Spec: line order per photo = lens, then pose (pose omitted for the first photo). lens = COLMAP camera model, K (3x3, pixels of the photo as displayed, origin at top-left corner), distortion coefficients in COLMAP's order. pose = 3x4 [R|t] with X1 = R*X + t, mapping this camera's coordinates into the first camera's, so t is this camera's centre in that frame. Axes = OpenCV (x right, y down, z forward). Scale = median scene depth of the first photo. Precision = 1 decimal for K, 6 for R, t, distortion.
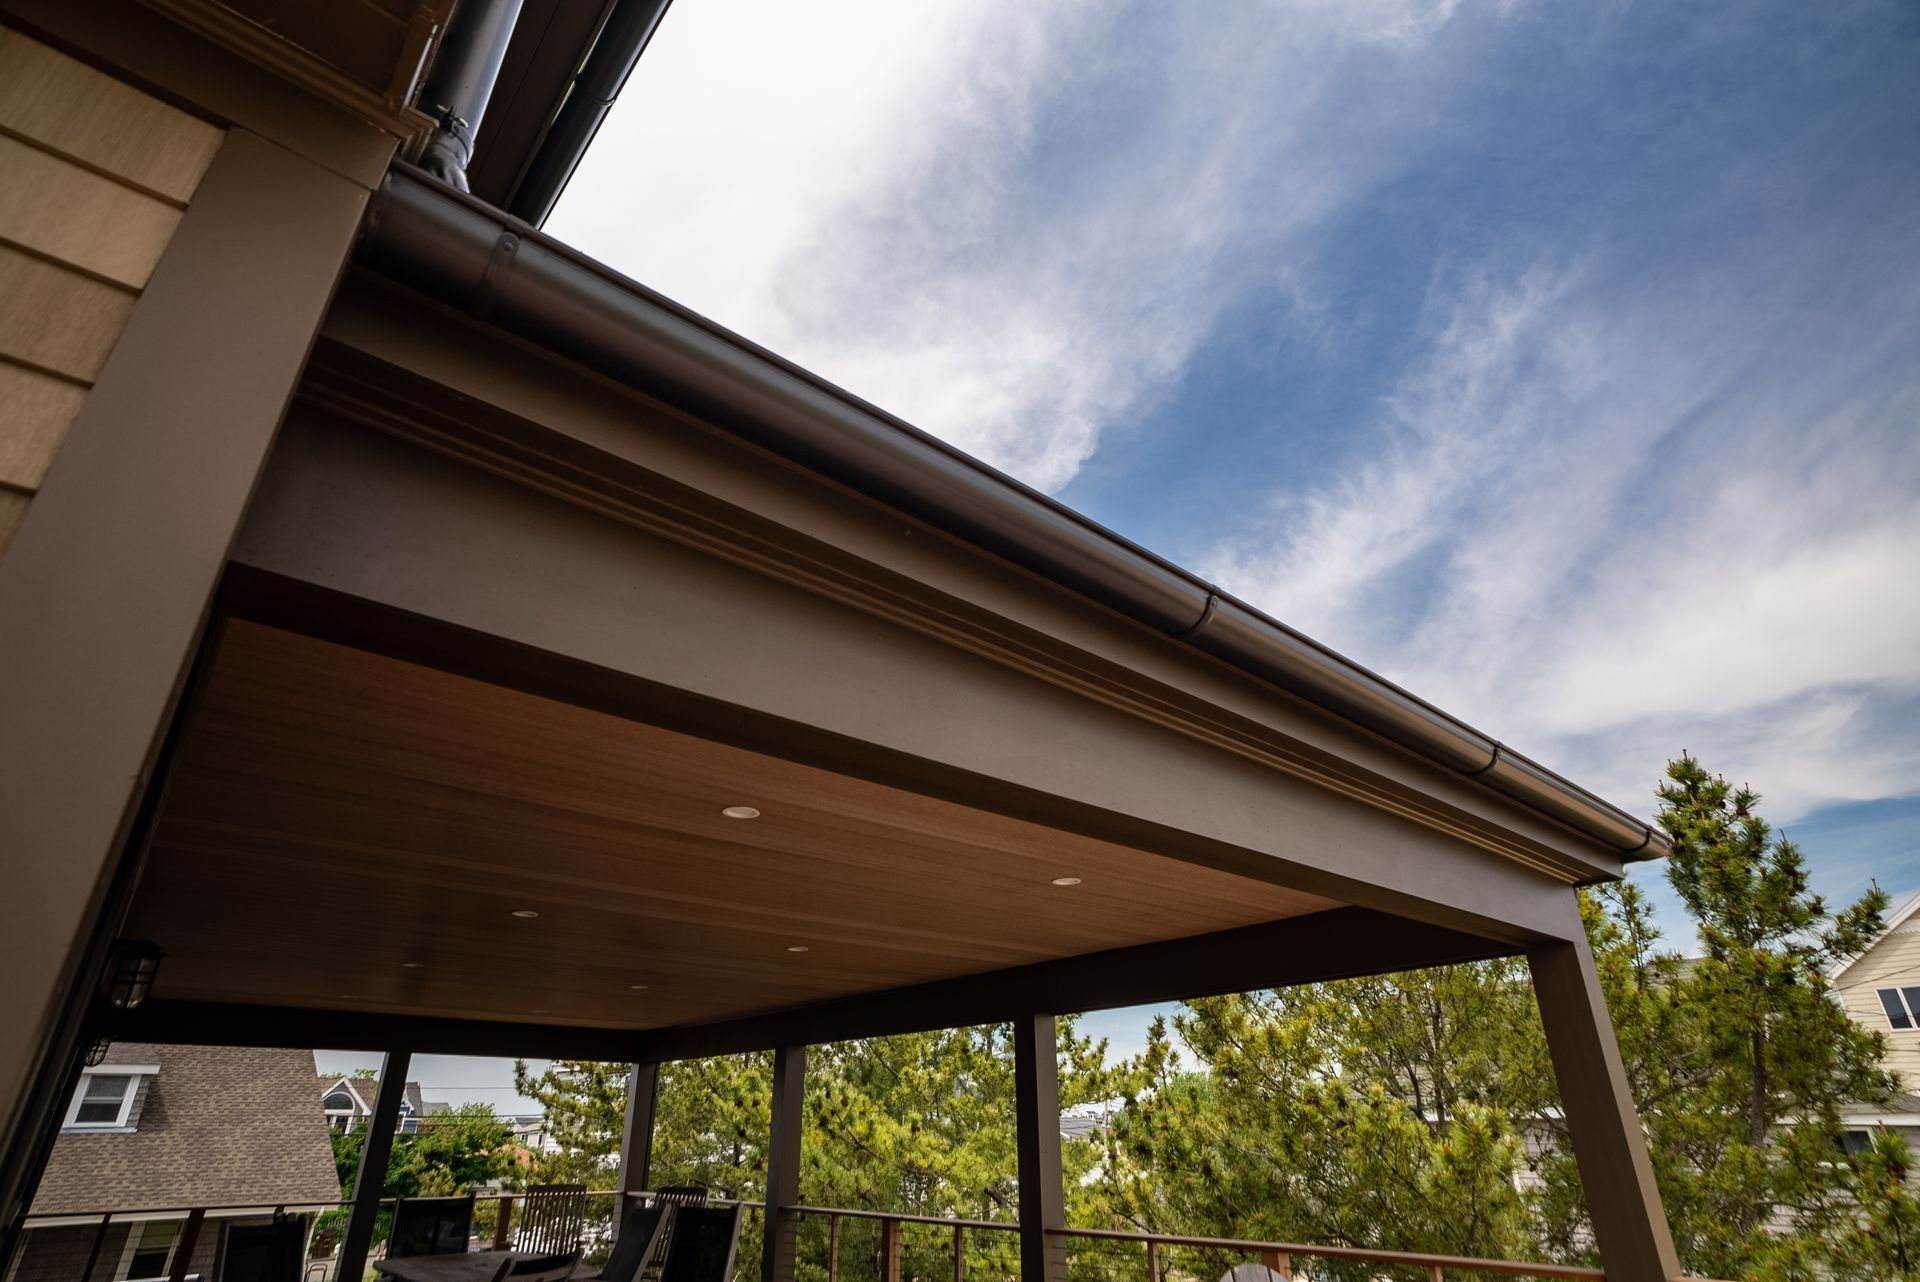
lens RADIAL K [[964.9, 0, 953.4], [0, 964.9, 645.7], [0, 0, 1]] dist [-0.042035, 0.014539]
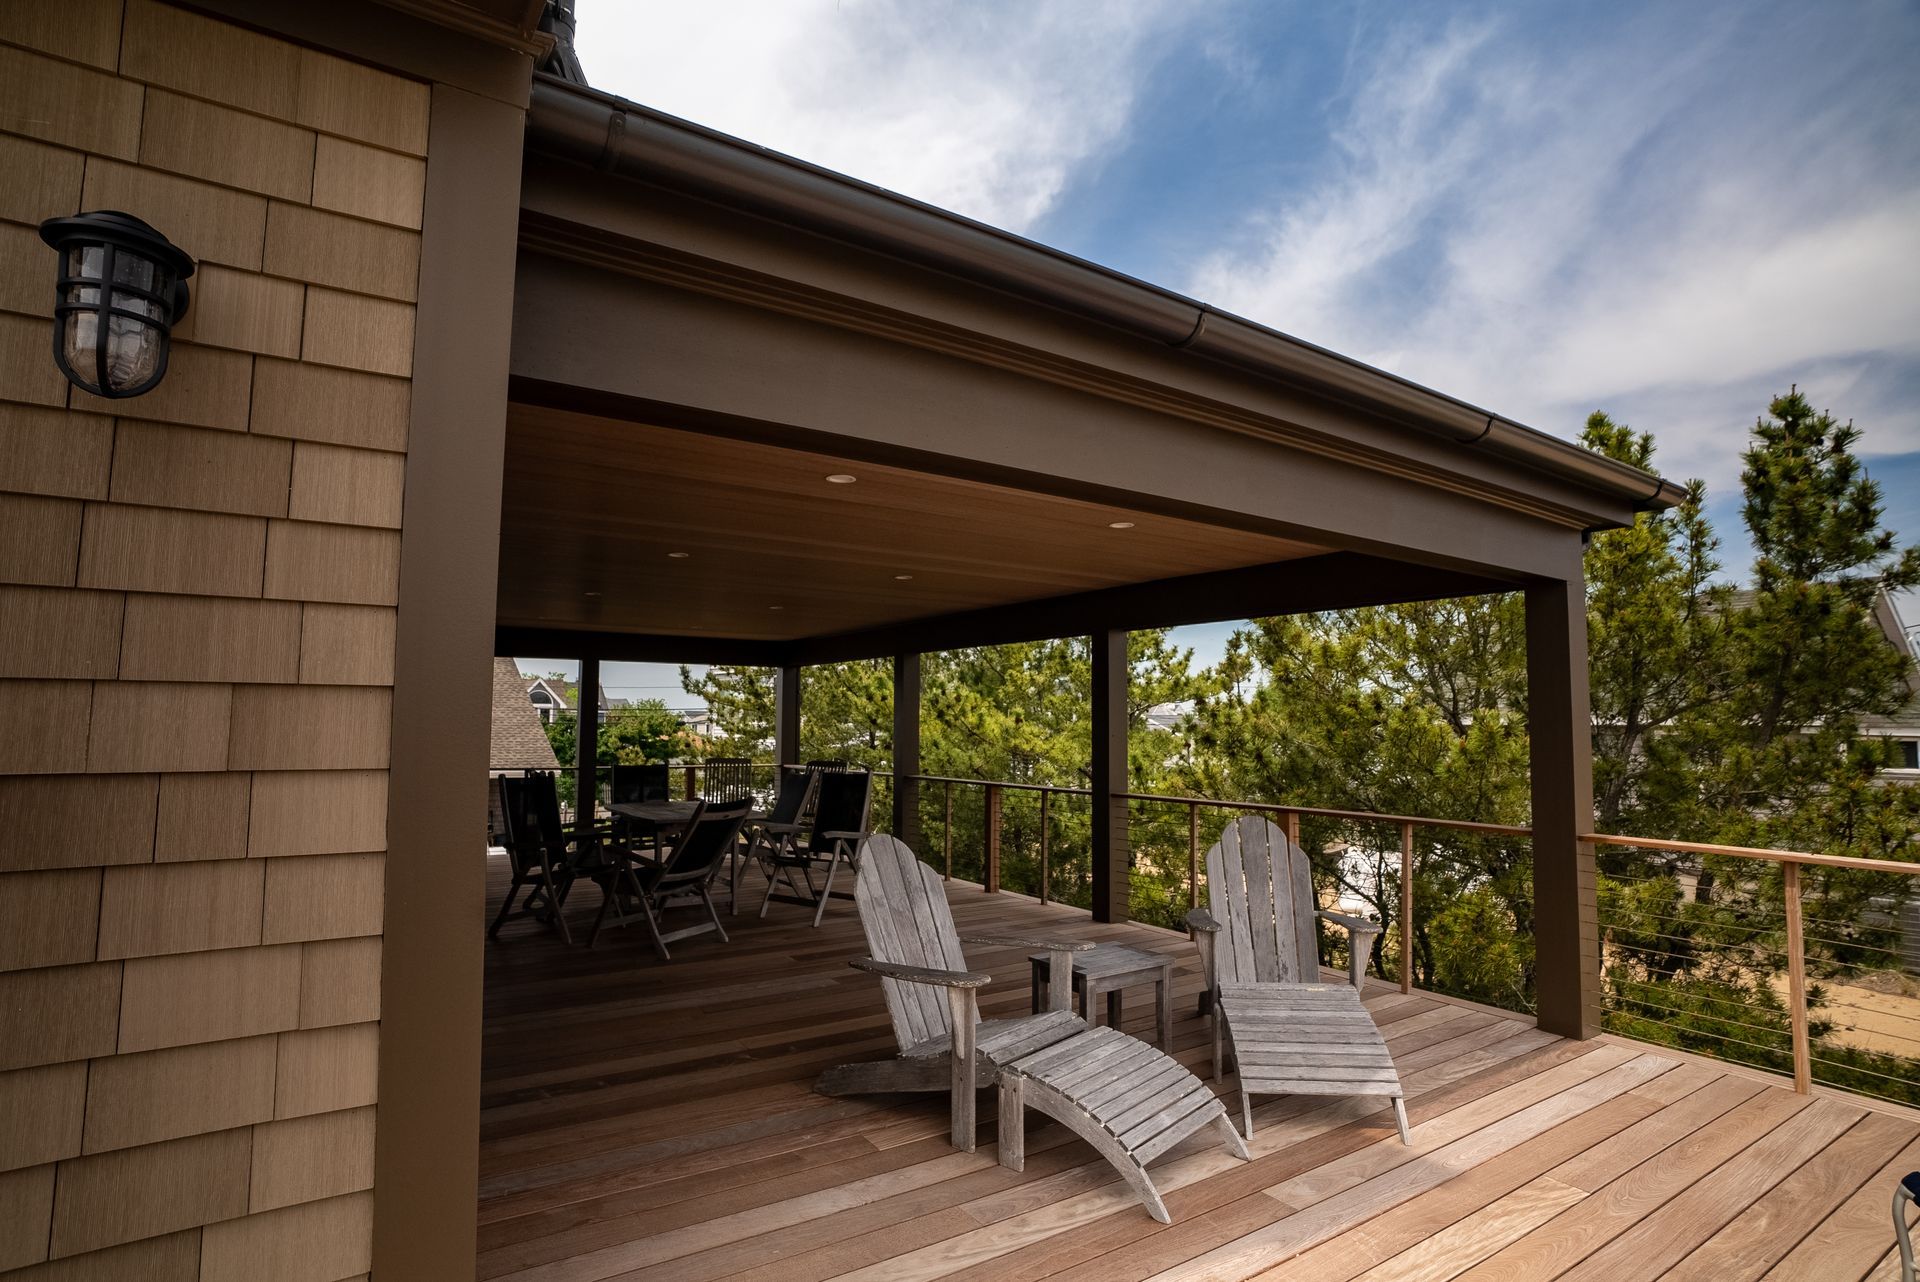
lens RADIAL K [[964.9, 0, 947.4], [0, 964.9, 647.6], [0, 0, 1]] dist [-0.042035, 0.014539]
pose [[0.992012, 0.006962, -0.125950, 0.033919], [0.041495, 0.924895, 0.377951, -0.040861], [0.119122, -0.380159, 0.917218, -0.091649]]
